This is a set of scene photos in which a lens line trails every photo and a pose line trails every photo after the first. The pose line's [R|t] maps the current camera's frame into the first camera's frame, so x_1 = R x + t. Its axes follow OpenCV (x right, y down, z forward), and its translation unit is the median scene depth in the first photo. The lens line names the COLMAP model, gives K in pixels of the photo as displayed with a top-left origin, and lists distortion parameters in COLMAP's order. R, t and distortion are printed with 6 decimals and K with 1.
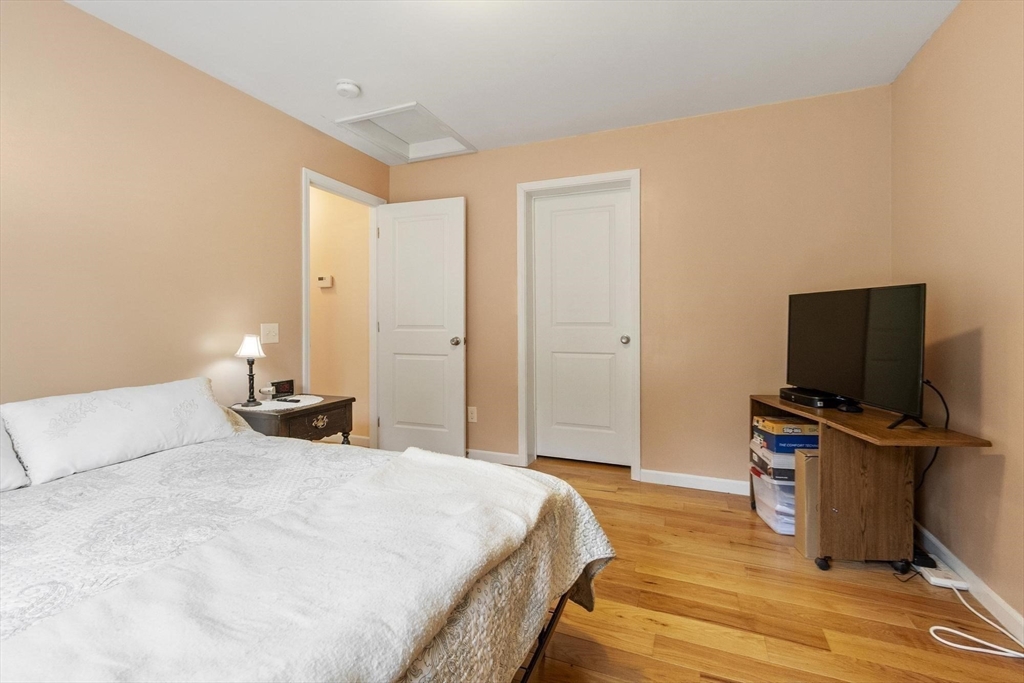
lens RADIAL K [[462.5, 0, 511.0], [0, 462.5, 336.3], [0, 0, 1]] dist [-0.004228, 0.000027]
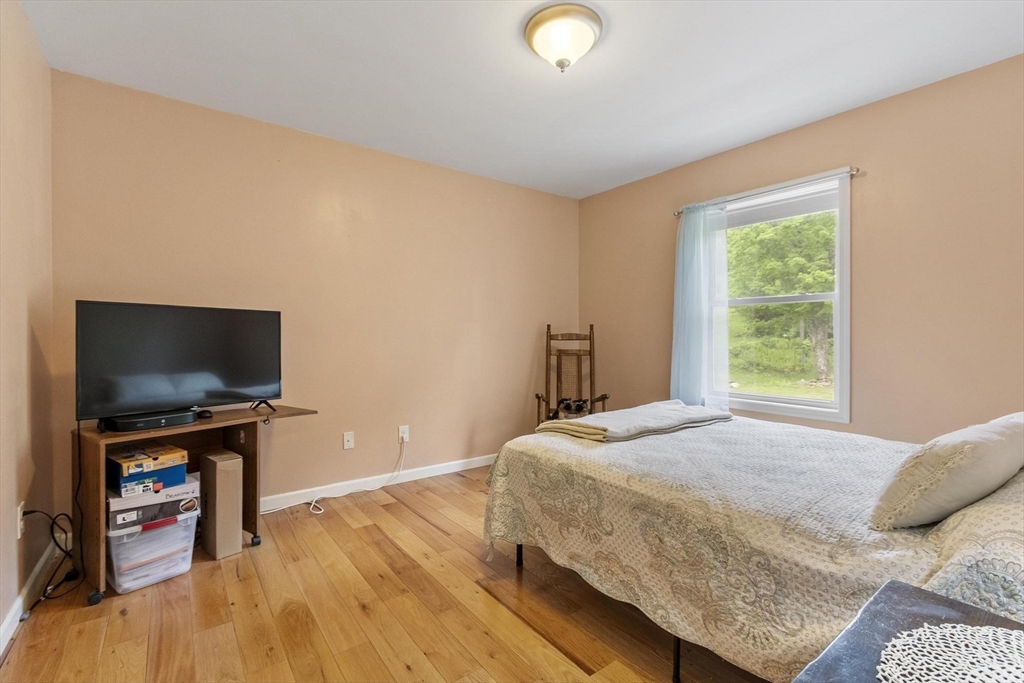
lens RADIAL K [[462.5, 0, 511.8], [0, 462.5, 338.6], [0, 0, 1]] dist [-0.004228, 0.000027]
pose [[-0.862086, -0.004888, 0.506739, -0.594608], [0.010803, 0.999549, 0.028020, -0.062434], [-0.506647, 0.029630, -0.861644, 2.043555]]
